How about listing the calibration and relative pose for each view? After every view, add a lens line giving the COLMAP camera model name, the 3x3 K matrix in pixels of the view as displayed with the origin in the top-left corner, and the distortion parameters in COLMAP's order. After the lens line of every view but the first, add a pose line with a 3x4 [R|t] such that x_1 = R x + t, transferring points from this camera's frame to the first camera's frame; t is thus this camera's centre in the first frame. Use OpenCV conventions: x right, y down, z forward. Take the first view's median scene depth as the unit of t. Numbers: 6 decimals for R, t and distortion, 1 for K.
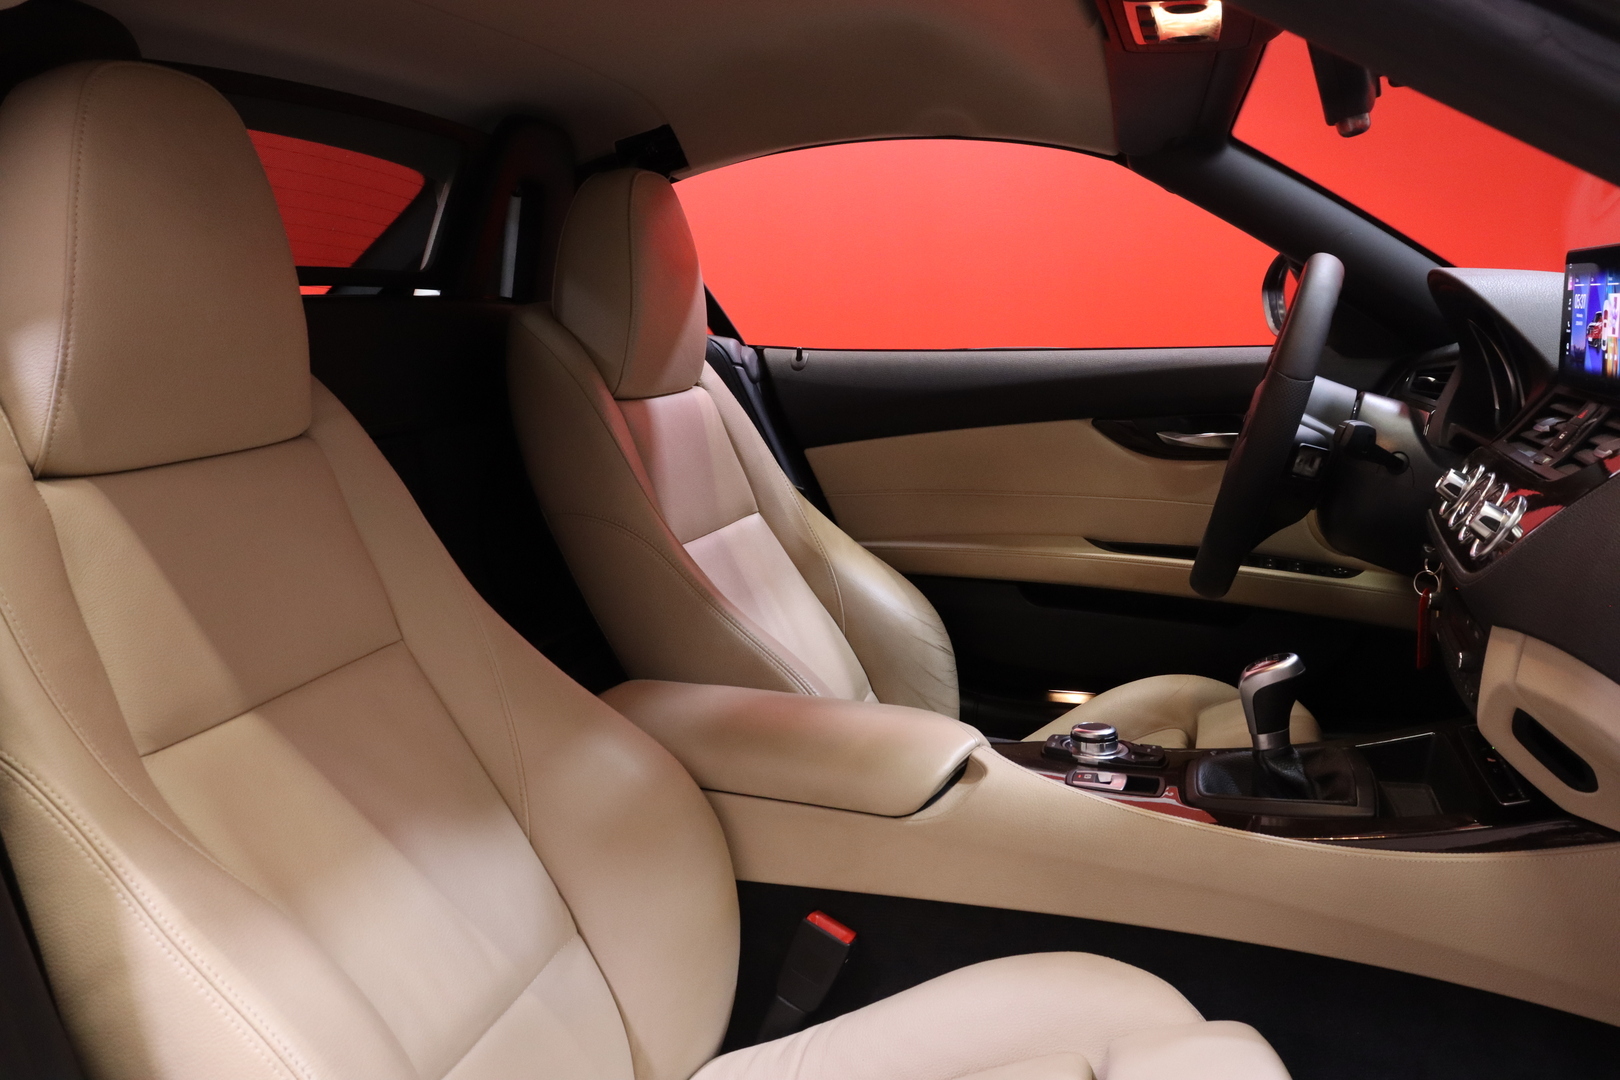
lens RADIAL K [[1326.3, 0, 793.6], [0, 1326.3, 538.5], [0, 0, 1]] dist [-0.182978, 0.164061]
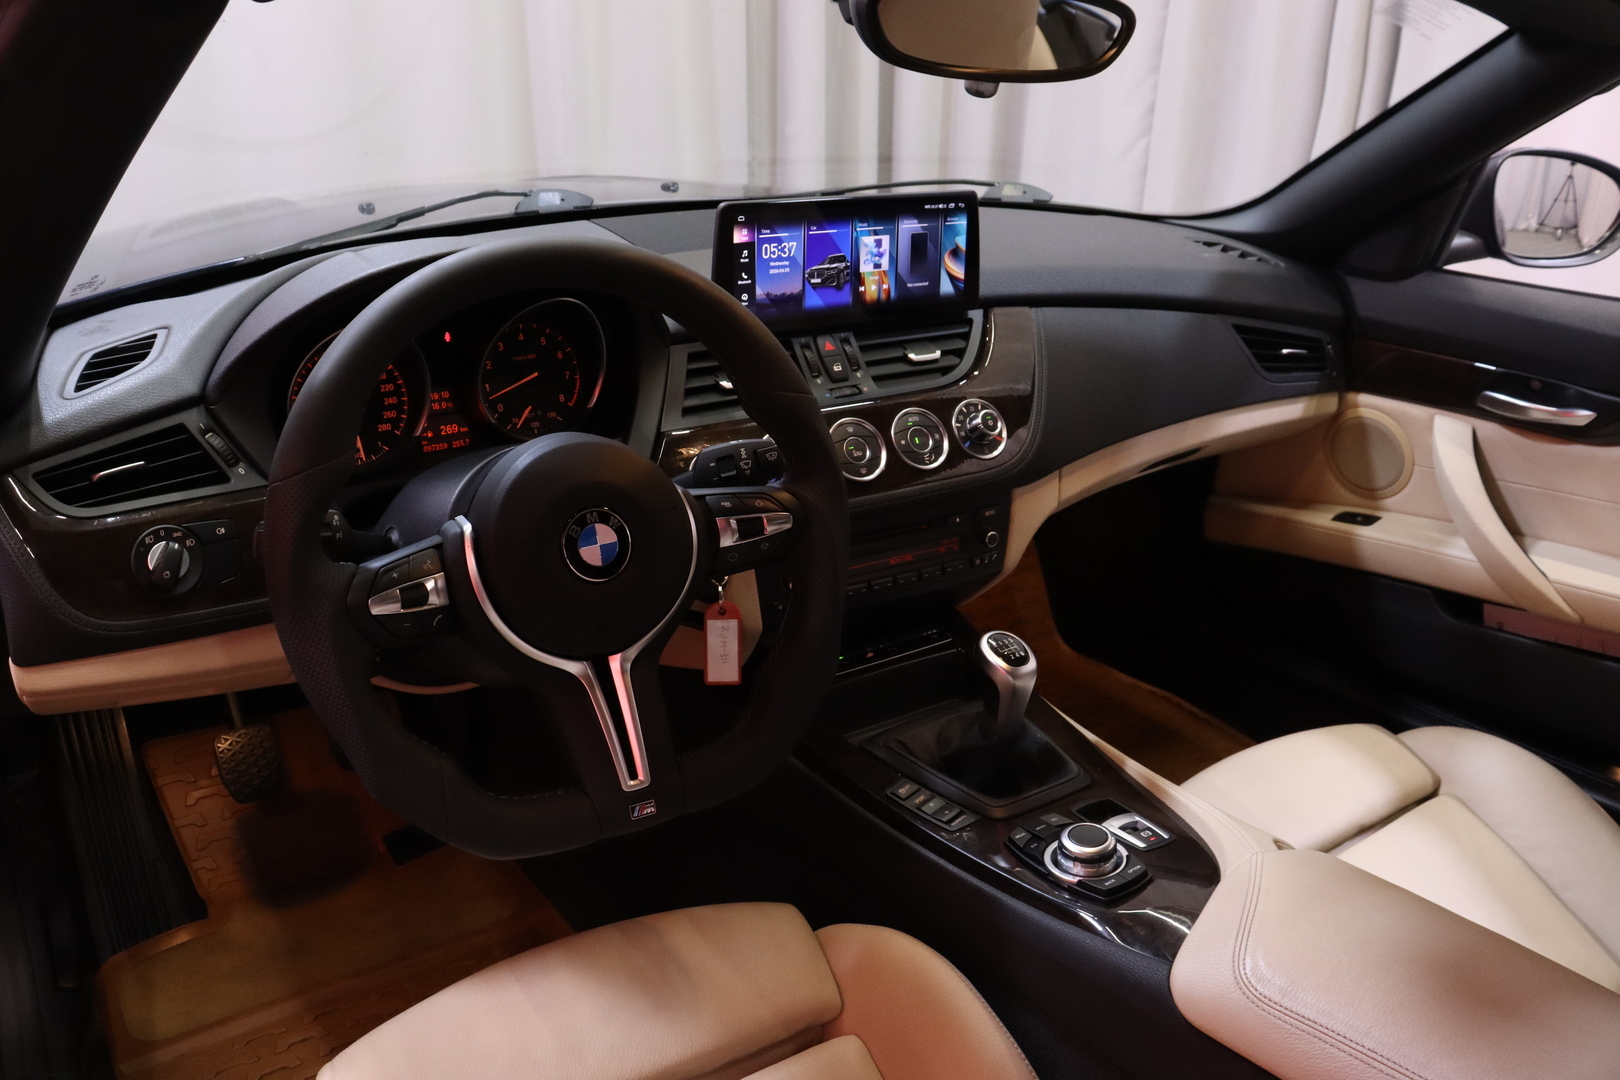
lens RADIAL K [[1326.3, 0, 793.6], [0, 1326.3, 538.5], [0, 0, 1]] dist [-0.182978, 0.164061]
pose [[-0.783465, -0.185047, 0.593246, -0.067906], [0.127105, 0.886739, 0.444453, -0.393337], [-0.608299, 0.423618, -0.671208, 1.564153]]
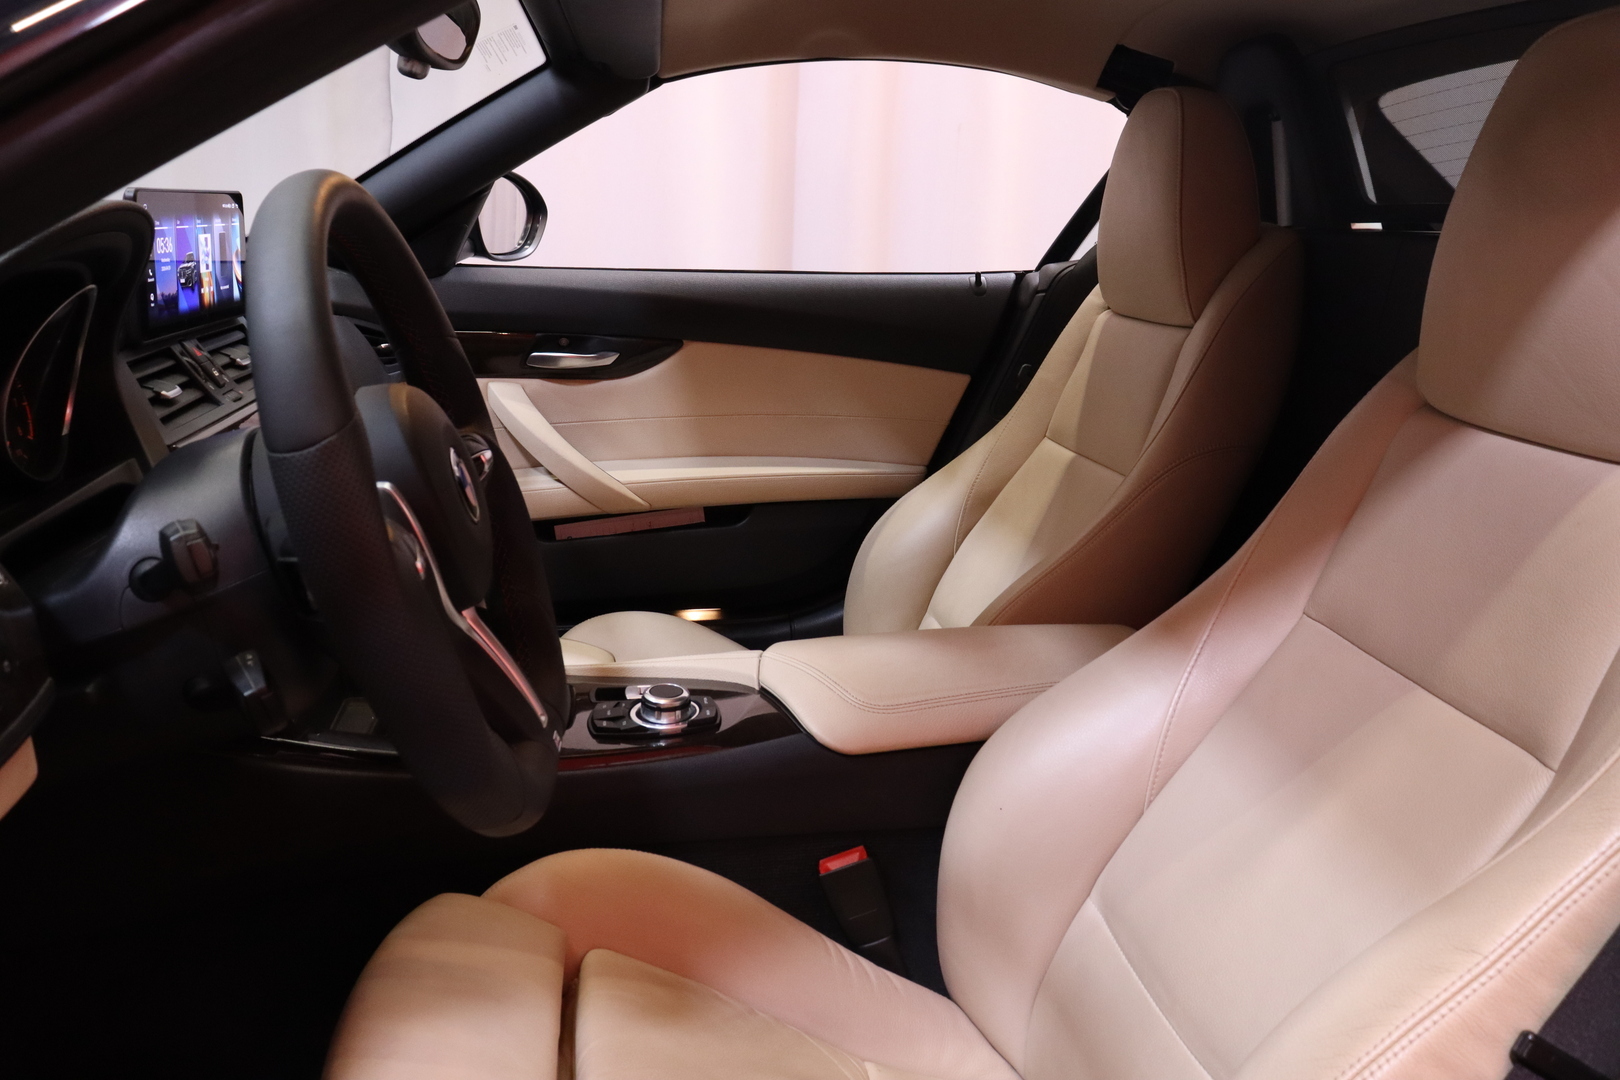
lens RADIAL K [[1326.3, 0, 793.6], [0, 1326.3, 538.5], [0, 0, 1]] dist [-0.182978, 0.164061]
pose [[-0.899708, 0.116722, -0.420597, 0.535402], [-0.071305, 0.911337, 0.405438, -0.349618], [0.430629, 0.394767, -0.811614, 1.768676]]
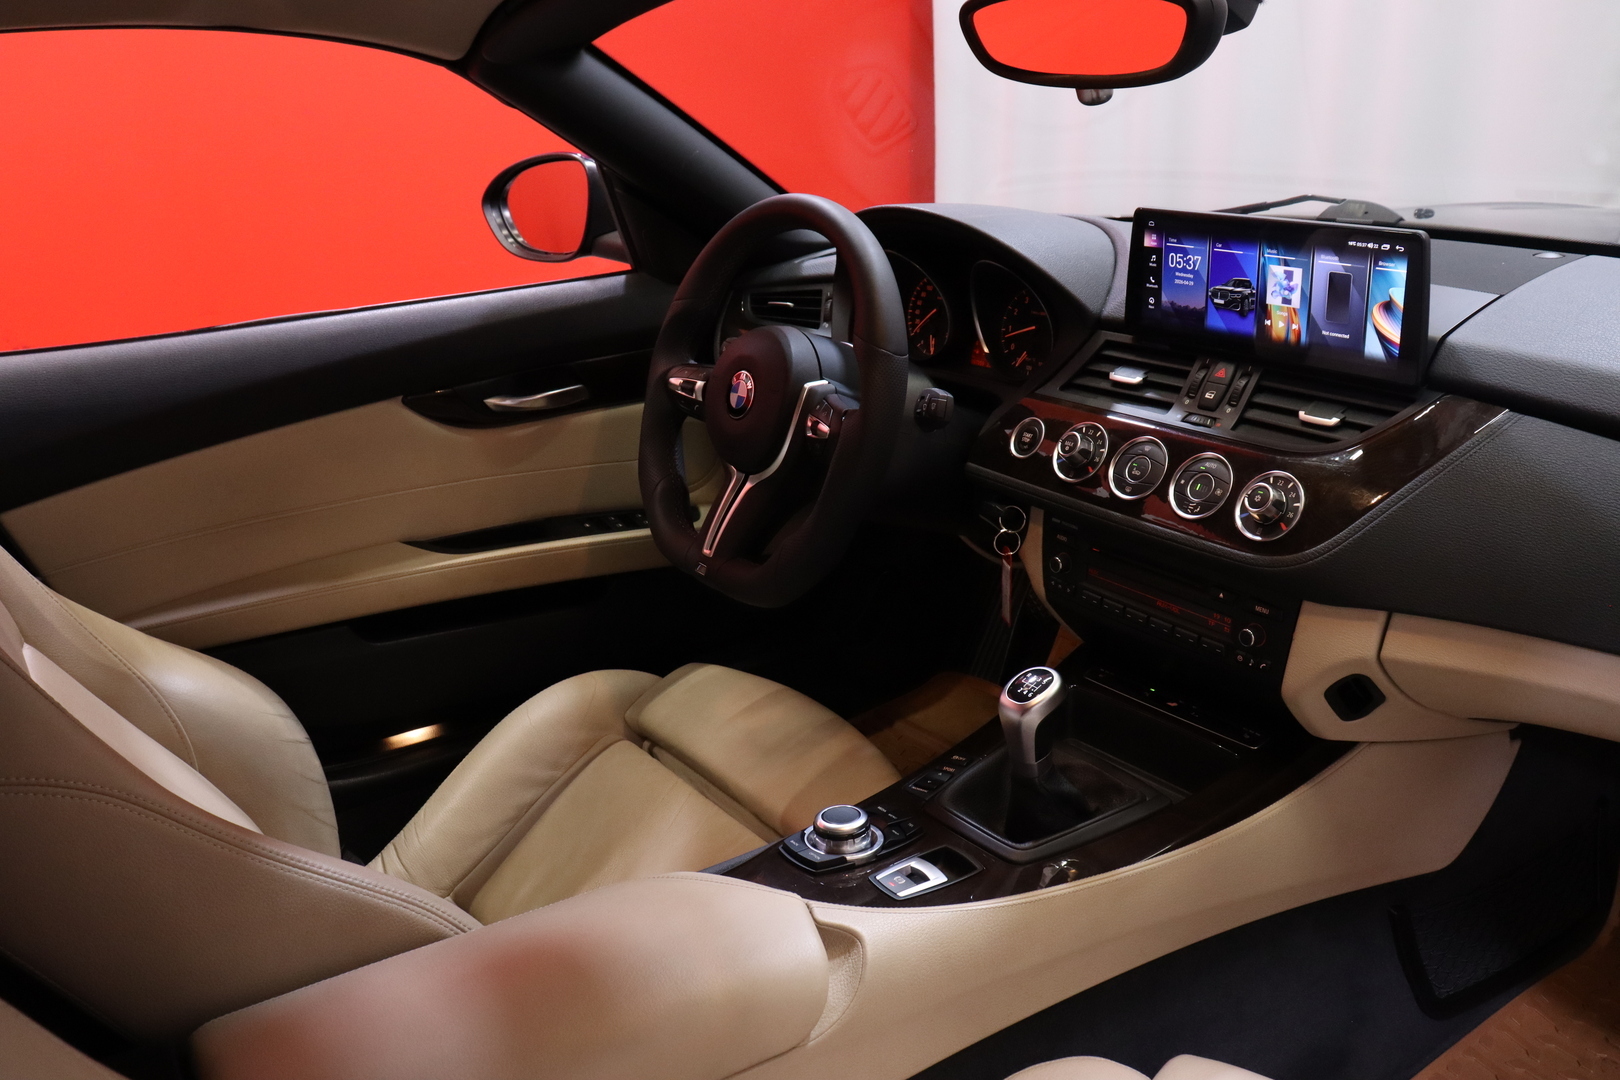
lens RADIAL K [[1326.3, 0, 793.6], [0, 1326.3, 538.5], [0, 0, 1]] dist [-0.182978, 0.164061]
pose [[0.590722, -0.246850, 0.768188, -0.382696], [0.148349, 0.969050, 0.197317, -0.192929], [-0.793120, -0.002599, 0.609059, 0.515936]]
